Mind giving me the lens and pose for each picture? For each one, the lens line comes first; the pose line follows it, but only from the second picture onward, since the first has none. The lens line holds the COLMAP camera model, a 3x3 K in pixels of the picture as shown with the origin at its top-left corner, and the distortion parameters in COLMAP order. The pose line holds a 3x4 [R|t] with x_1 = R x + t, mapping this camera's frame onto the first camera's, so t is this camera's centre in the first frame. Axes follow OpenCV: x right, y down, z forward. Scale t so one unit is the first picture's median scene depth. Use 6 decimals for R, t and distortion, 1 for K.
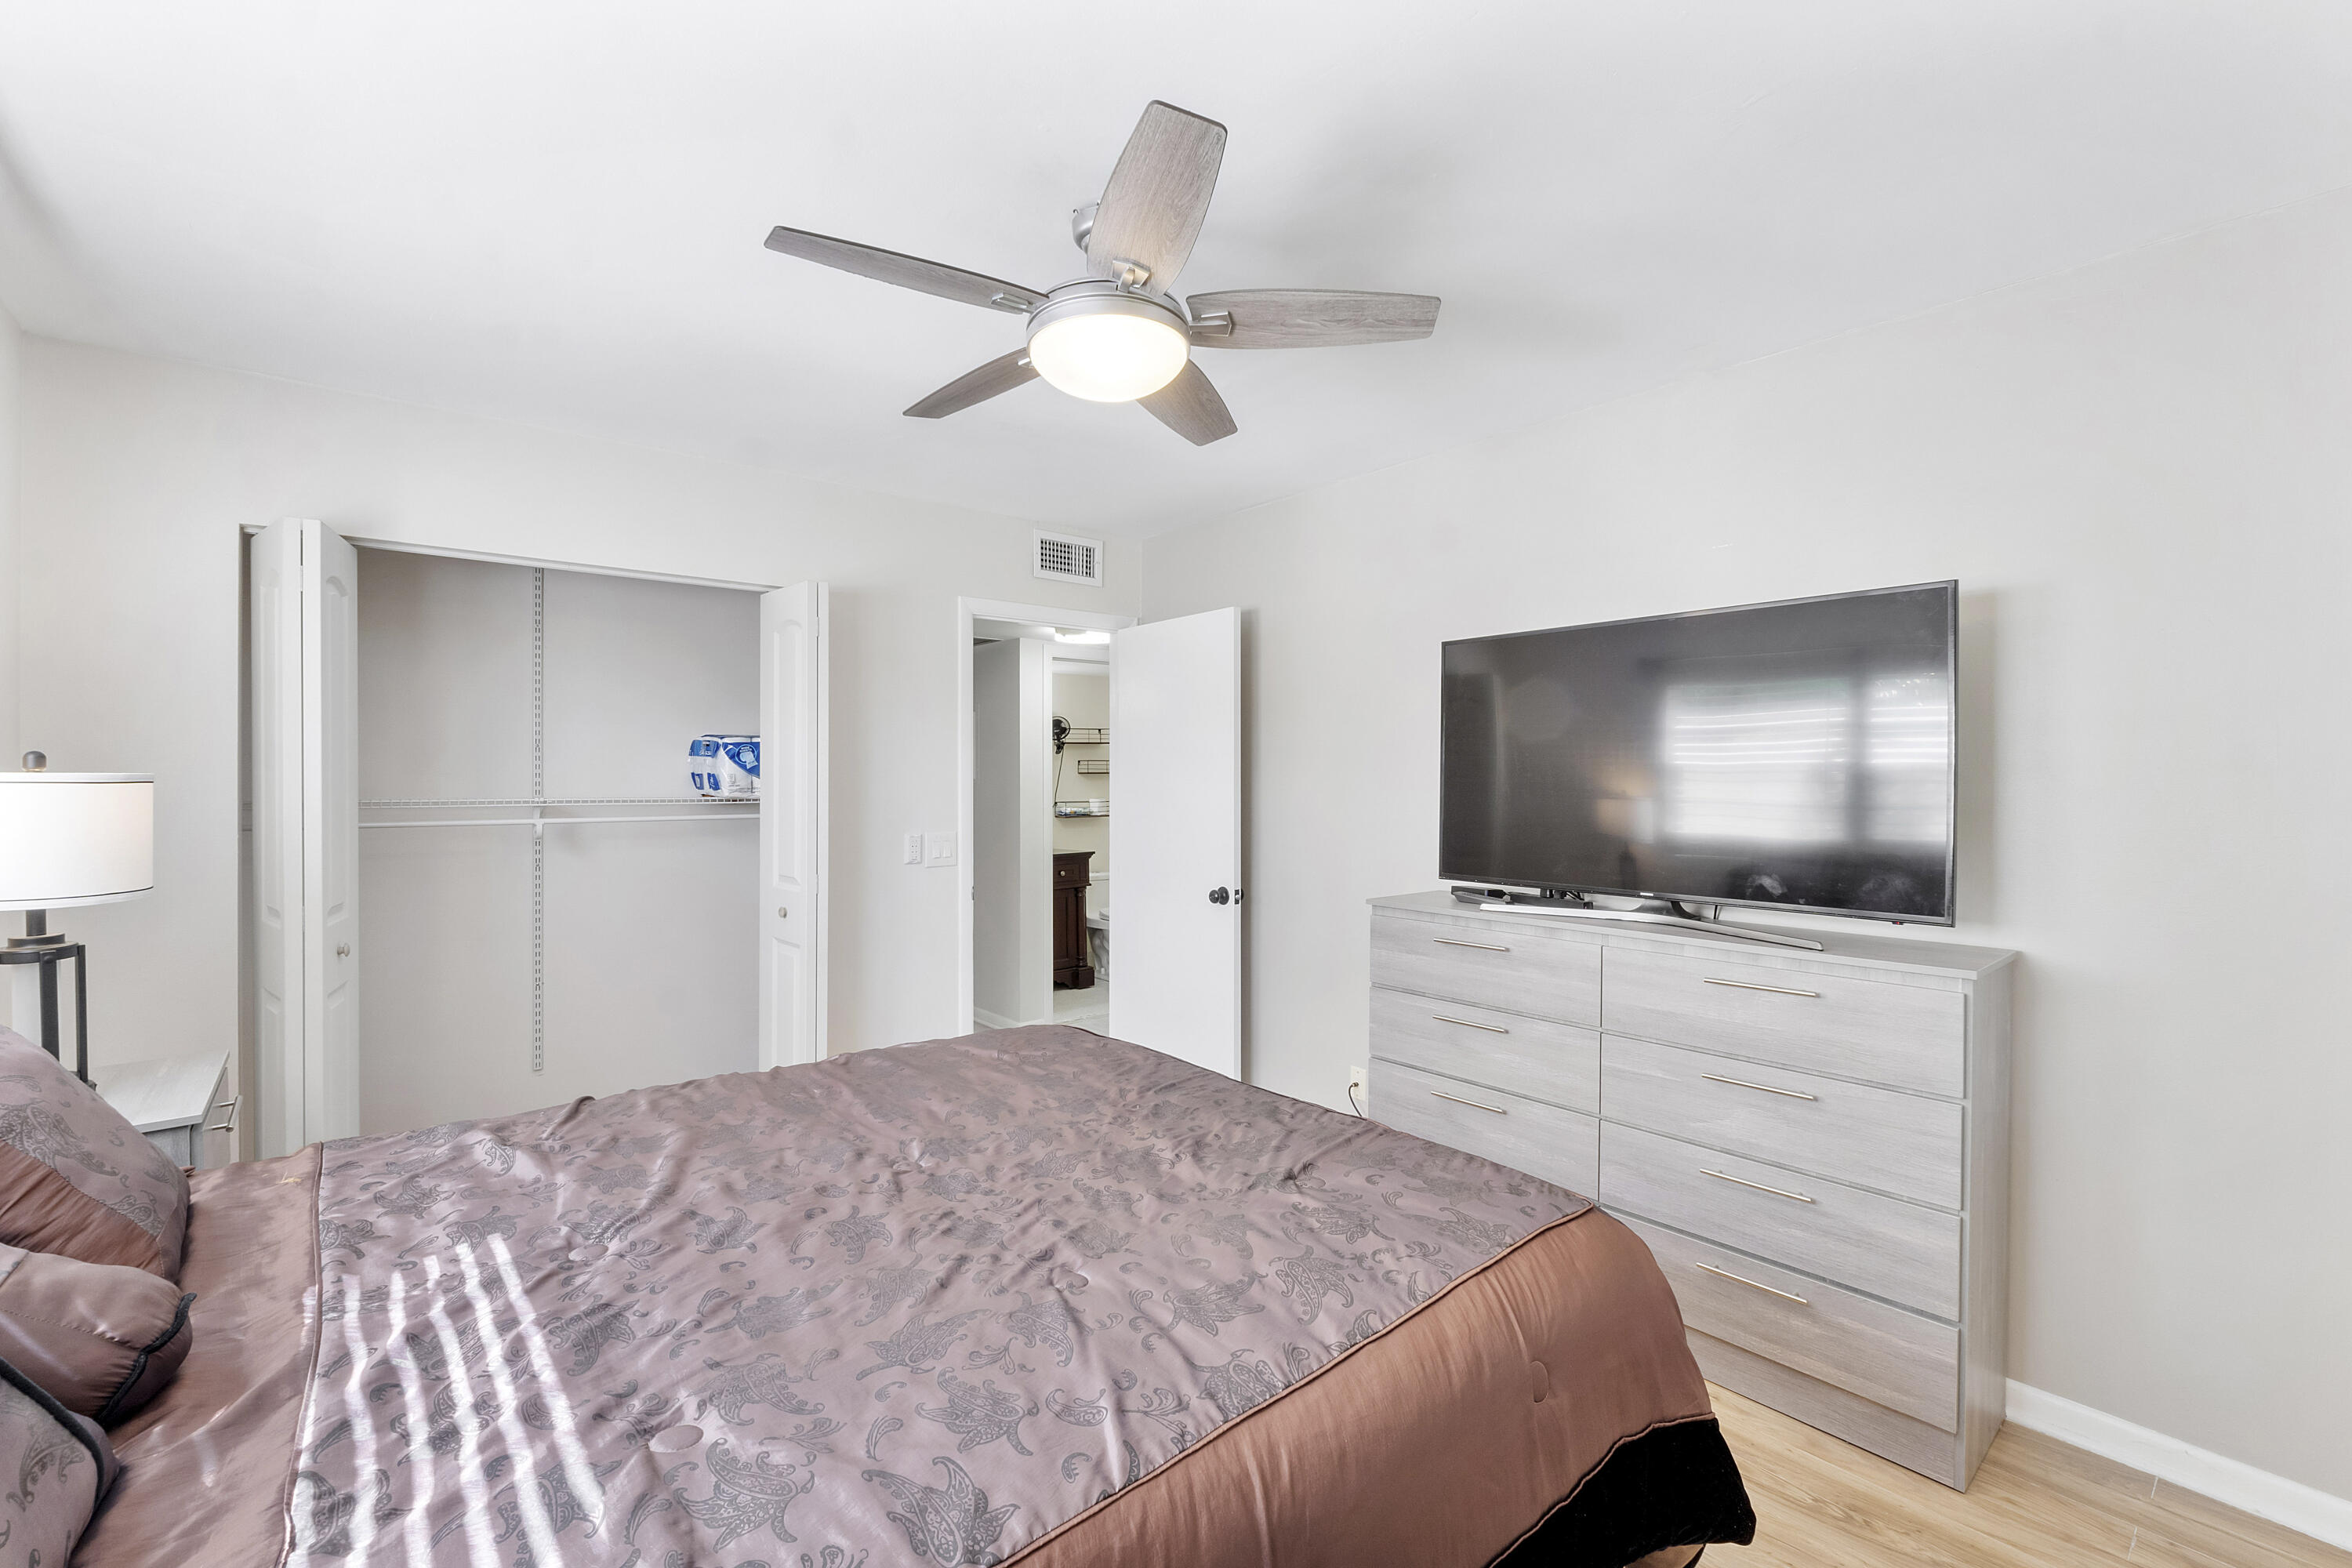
lens RADIAL K [[1008.7, 0, 1173.3], [0, 1008.7, 787.2], [0, 0, 1]] dist [-0.016358, 0.001340]
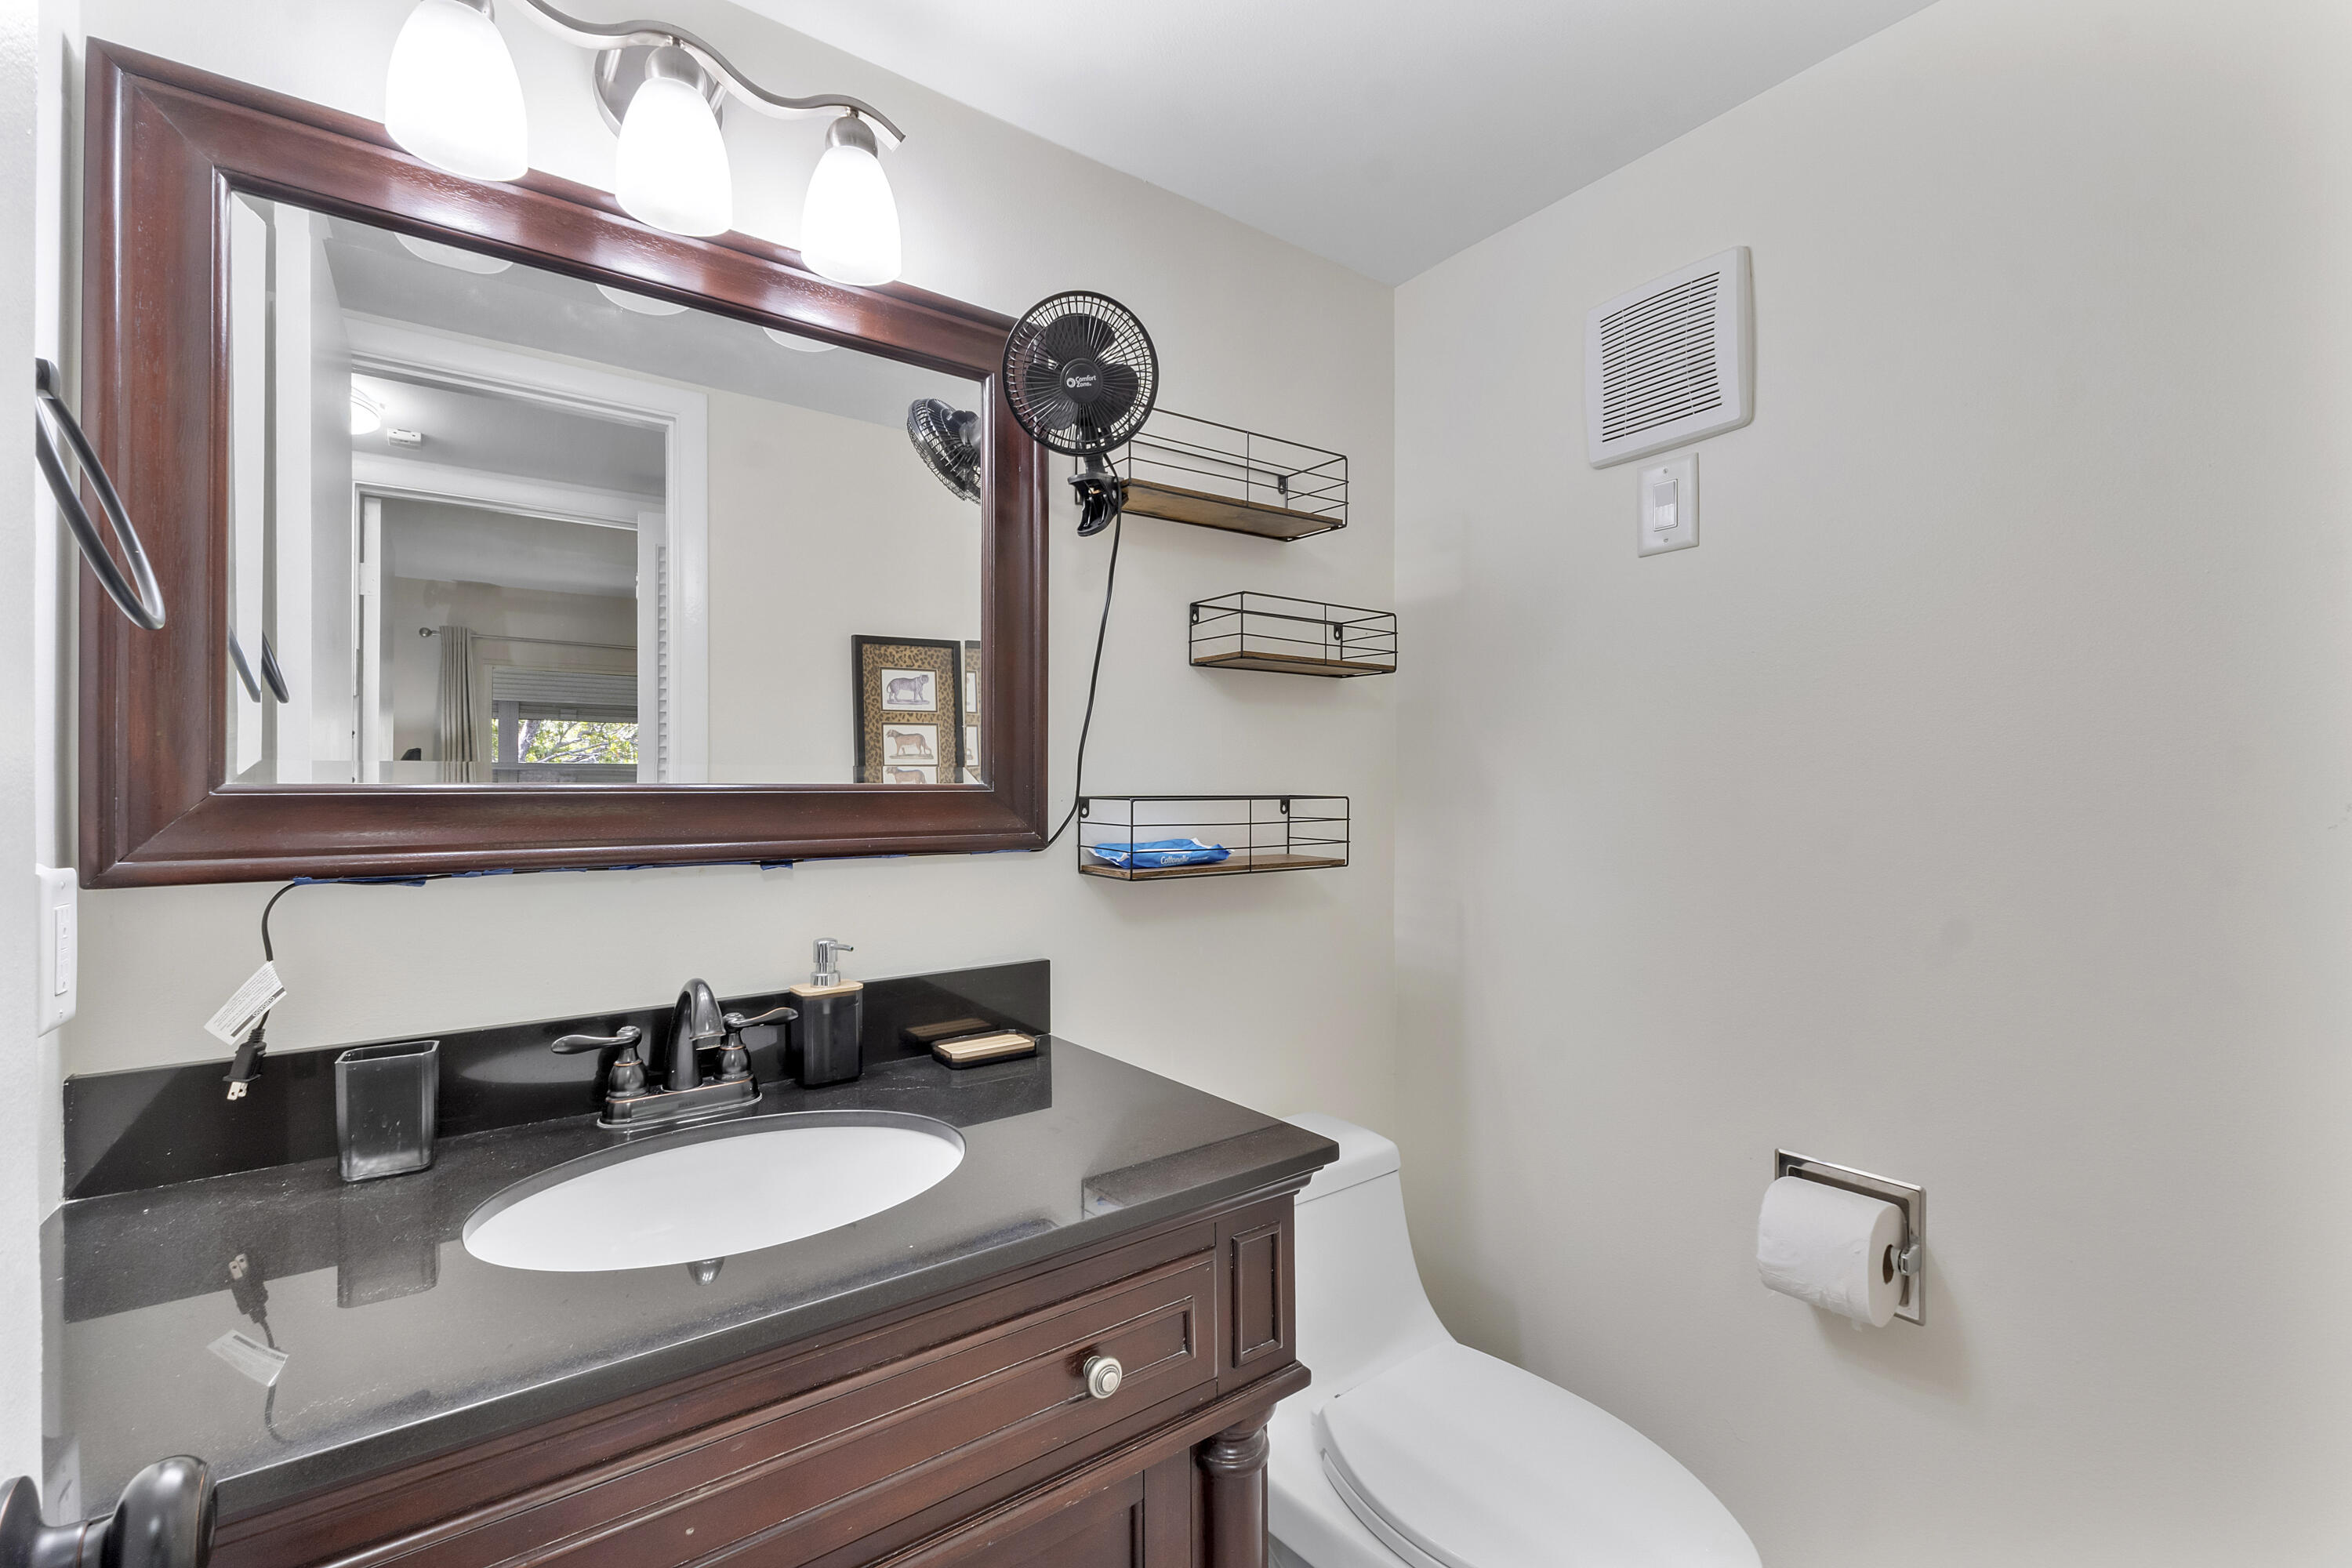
lens RADIAL K [[1008.7, 0, 1183.2], [0, 1008.7, 782.6], [0, 0, 1]] dist [-0.016358, 0.001340]
pose [[0.997282, -0.004907, -0.073510, -0.084347], [0.004382, 0.999964, -0.007303, 0.013686], [0.073543, 0.006961, 0.997268, 0.822457]]
